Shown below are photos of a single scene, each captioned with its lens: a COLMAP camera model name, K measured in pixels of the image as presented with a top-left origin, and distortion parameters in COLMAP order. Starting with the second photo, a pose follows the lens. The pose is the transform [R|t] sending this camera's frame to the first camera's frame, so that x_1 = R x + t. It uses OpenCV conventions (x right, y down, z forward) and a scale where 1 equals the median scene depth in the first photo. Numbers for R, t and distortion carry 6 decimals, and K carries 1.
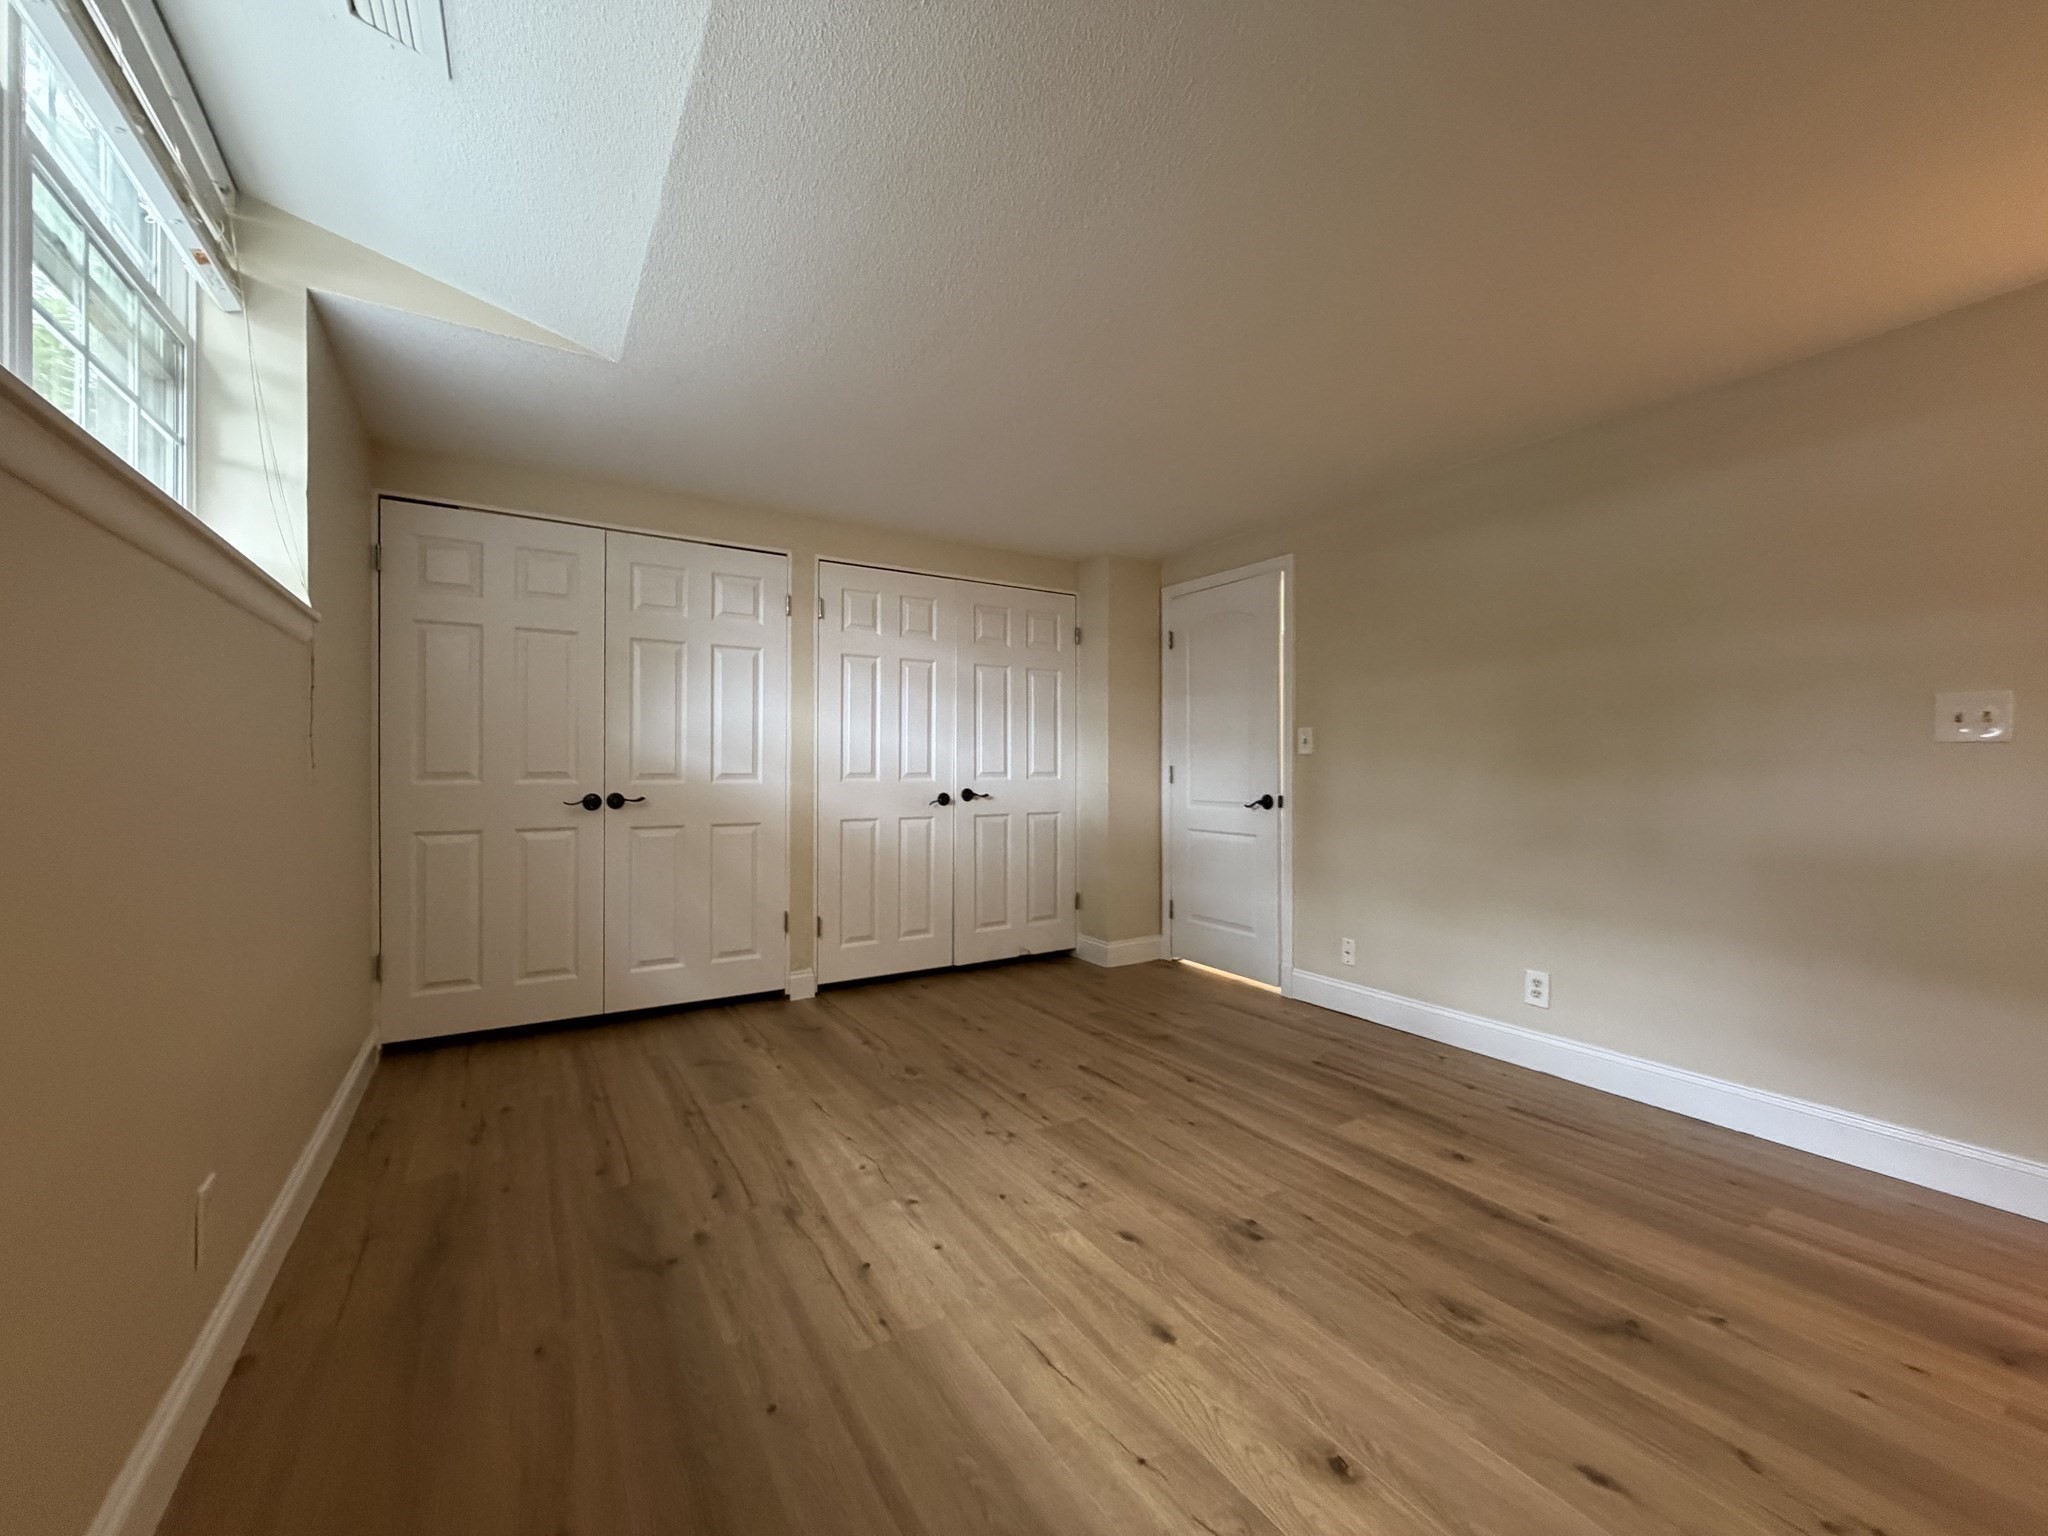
lens RADIAL K [[811.9, 0, 1017.8], [0, 811.9, 770.9], [0, 0, 1]] dist [-0.001283, -0.000062]
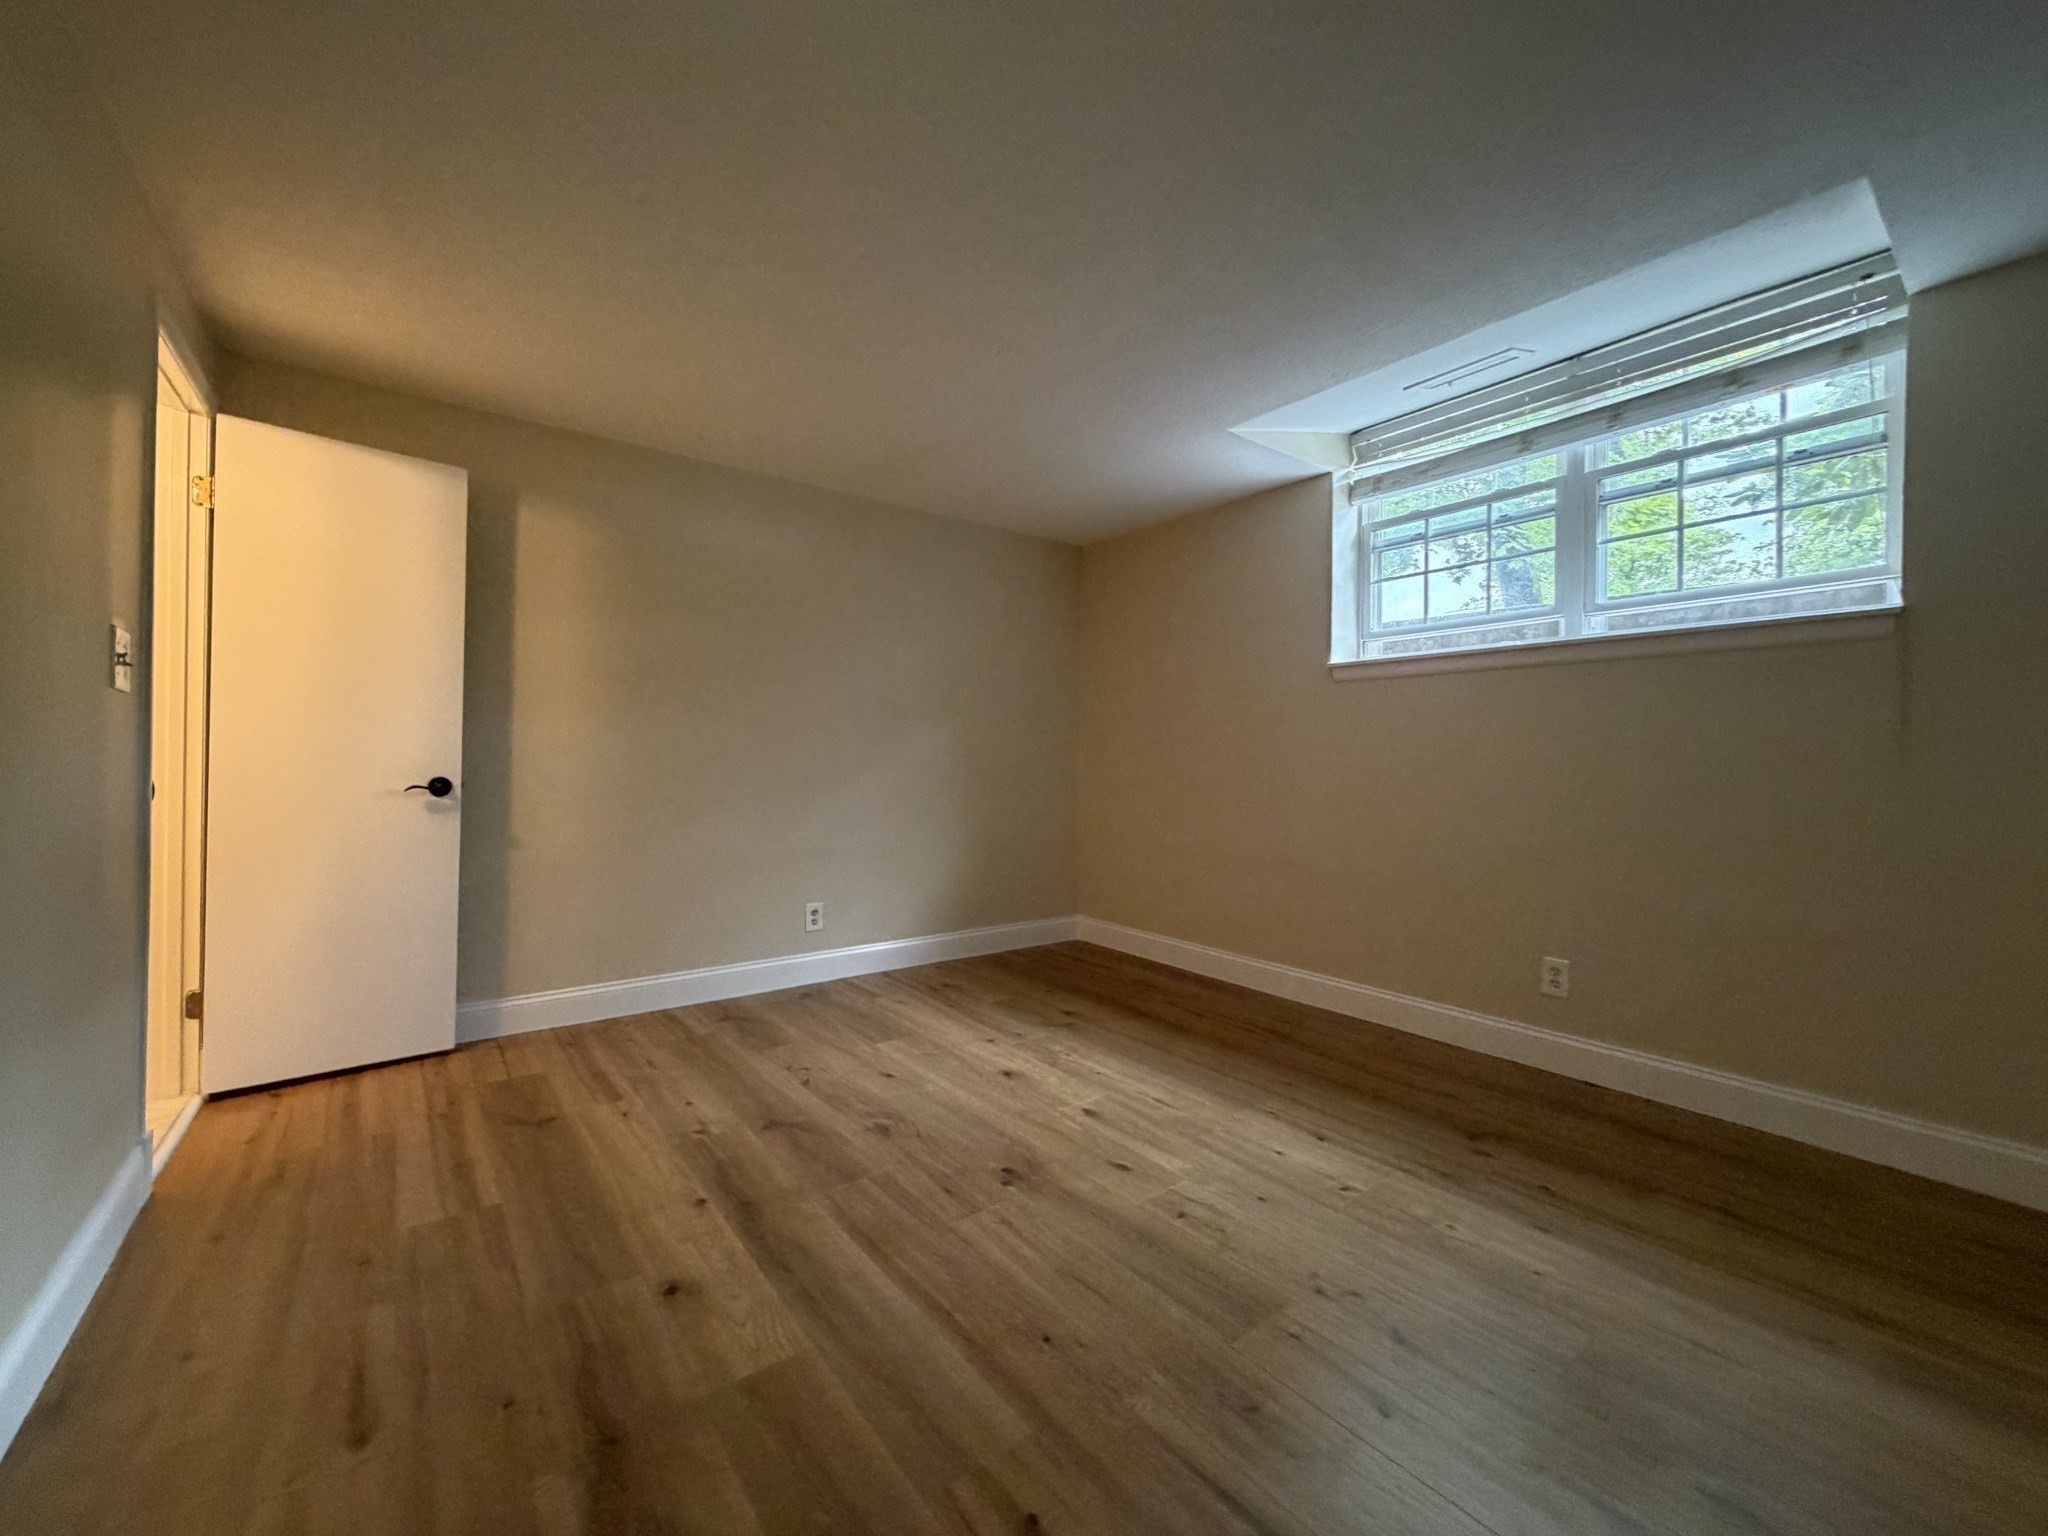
lens RADIAL K [[811.9, 0, 1017.8], [0, 811.9, 770.9], [0, 0, 1]] dist [-0.001283, -0.000062]
pose [[-0.994911, -0.011725, -0.100072, 0.379486], [-0.012895, 0.999856, 0.011052, 0.023673], [0.099928, 0.012286, -0.994919, 2.002039]]
